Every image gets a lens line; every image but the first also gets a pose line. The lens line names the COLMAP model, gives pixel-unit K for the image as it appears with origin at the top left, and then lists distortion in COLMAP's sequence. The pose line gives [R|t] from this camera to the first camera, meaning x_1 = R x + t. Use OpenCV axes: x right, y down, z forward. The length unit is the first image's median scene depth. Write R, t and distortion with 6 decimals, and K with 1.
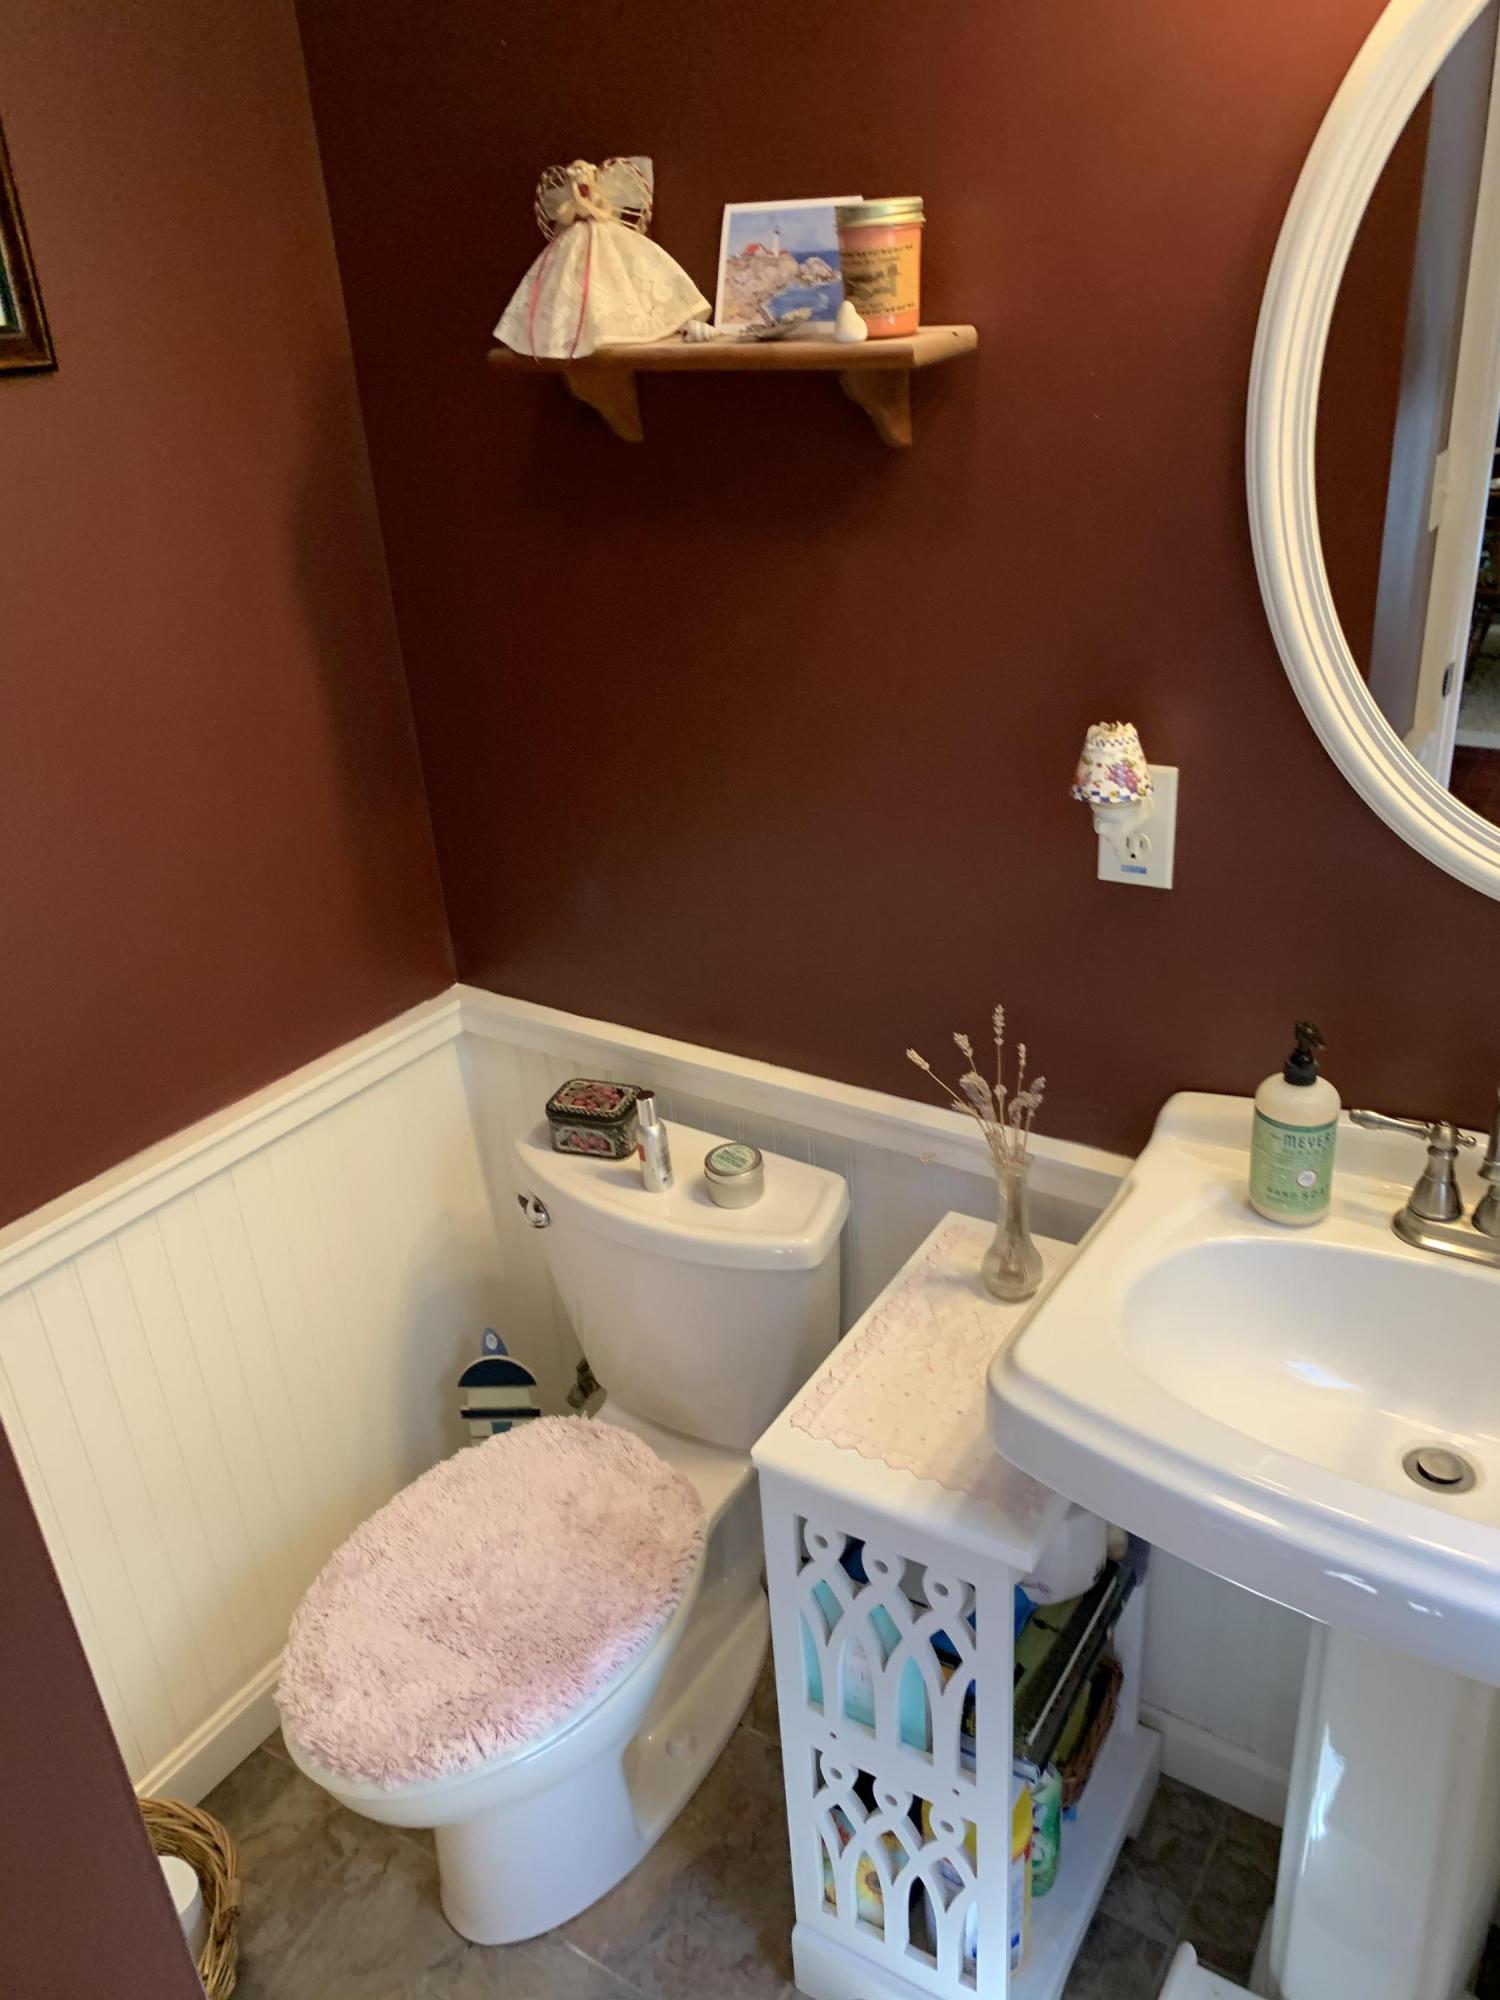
lens RADIAL K [[1554.6, 0, 739.9], [0, 1554.6, 979.8], [0, 0, 1]] dist [0.028285, -0.020915]
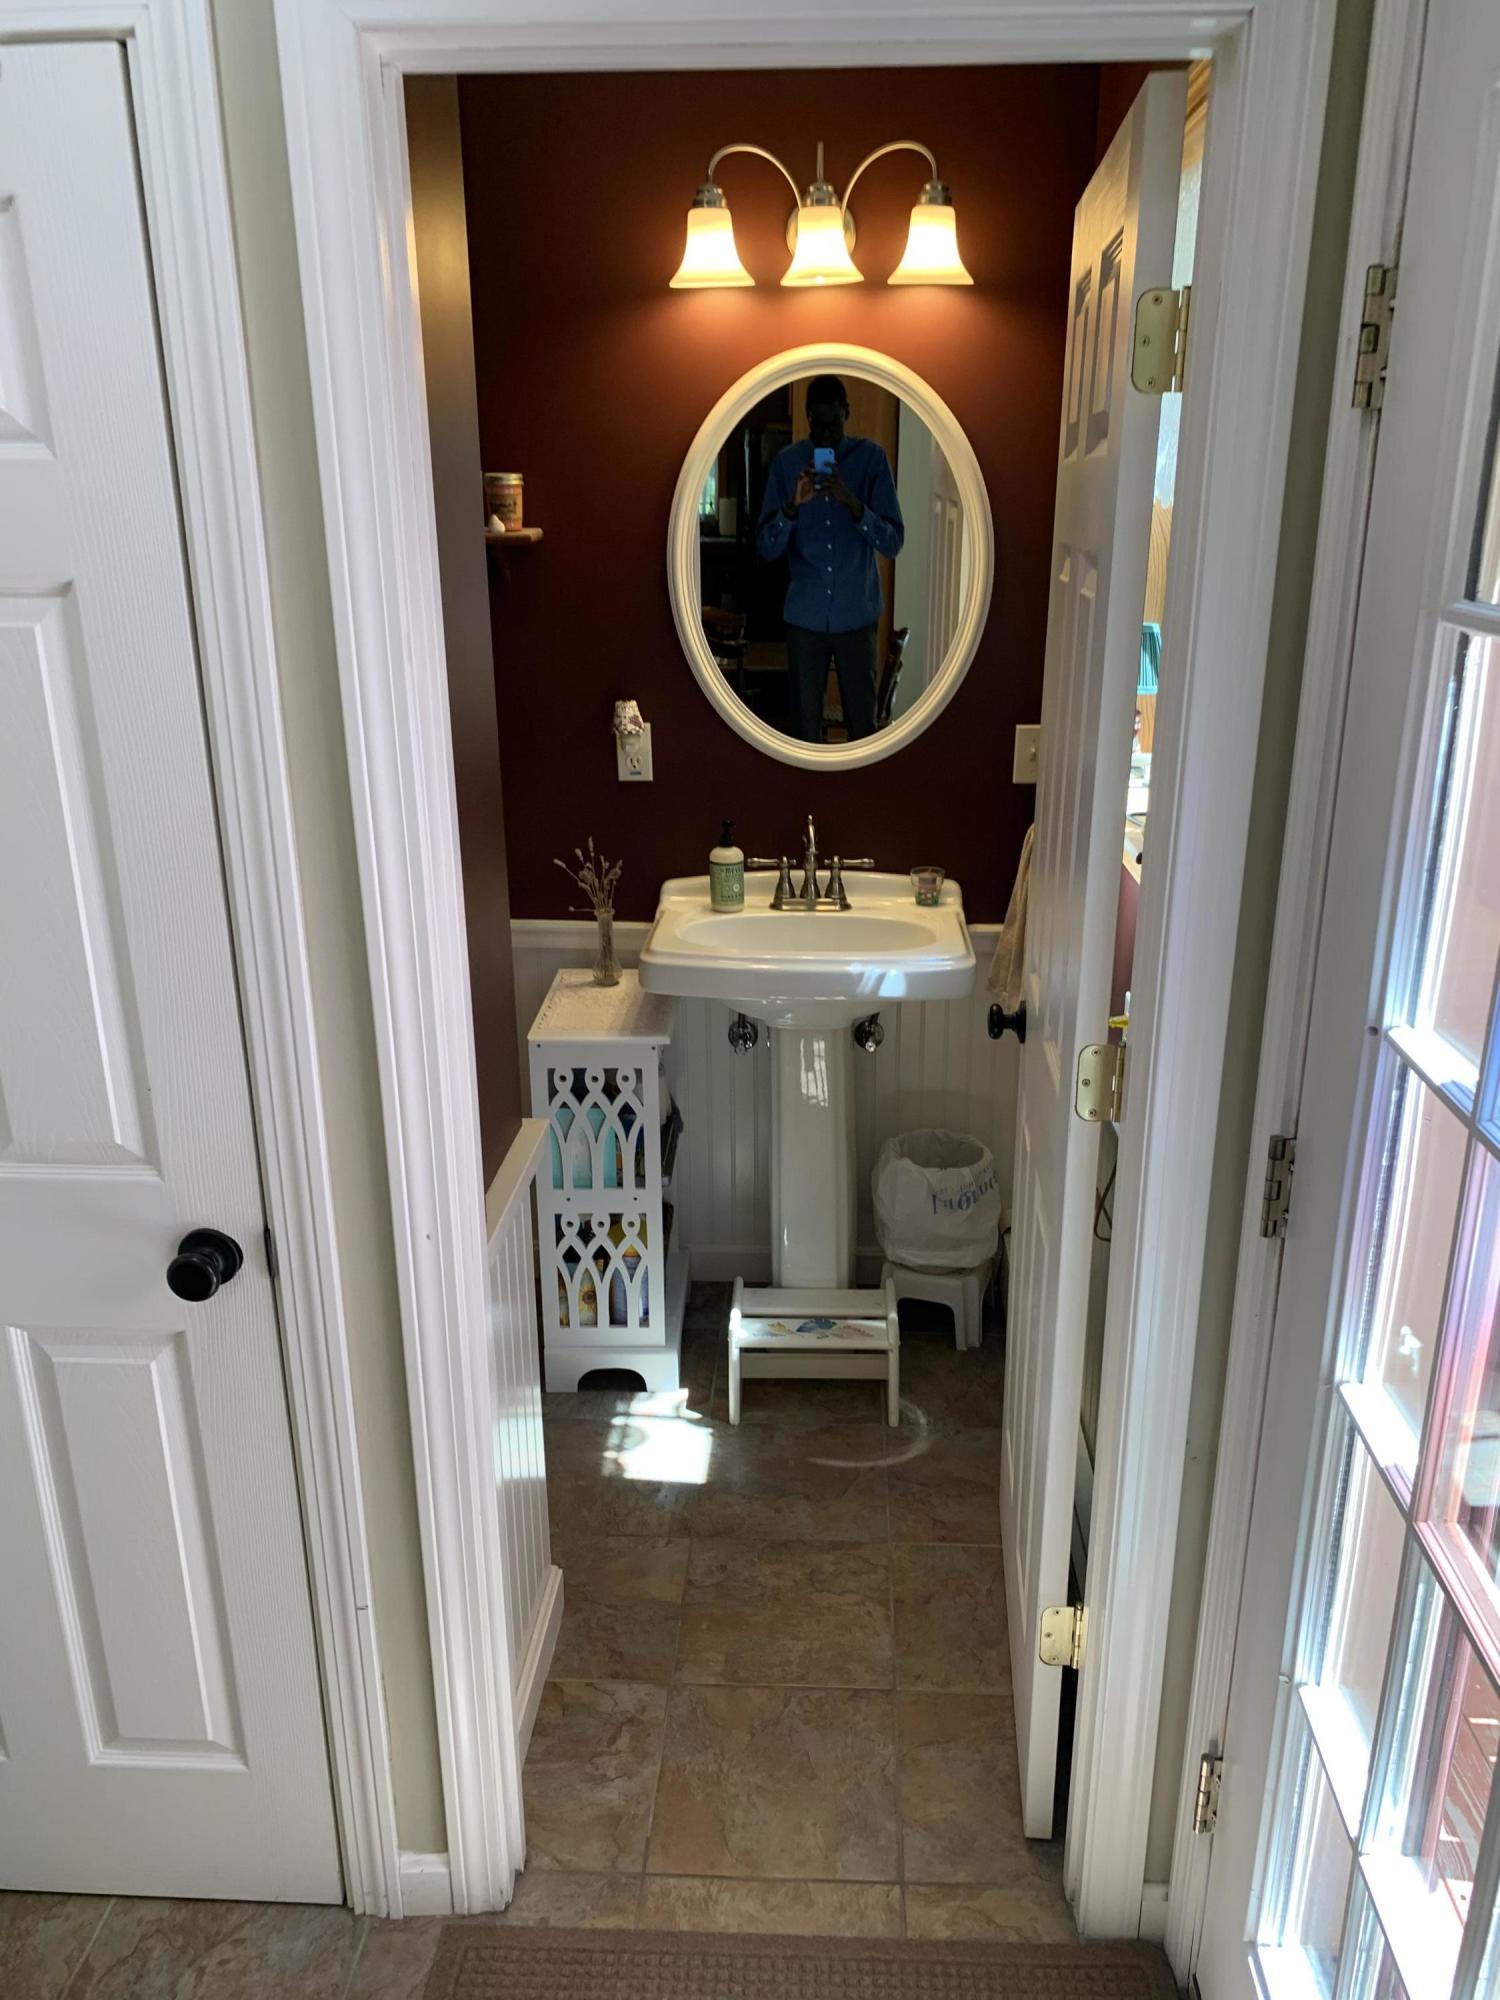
lens RADIAL K [[1554.6, 0, 750.0], [0, 1554.6, 1012.8], [0, 0, 1]] dist [0.028285, -0.020915]
pose [[0.866859, -0.110406, 0.486175, -0.734941], [0.173855, 0.980900, -0.087231, 0.496888], [-0.467258, 0.160141, 0.869497, -0.951218]]
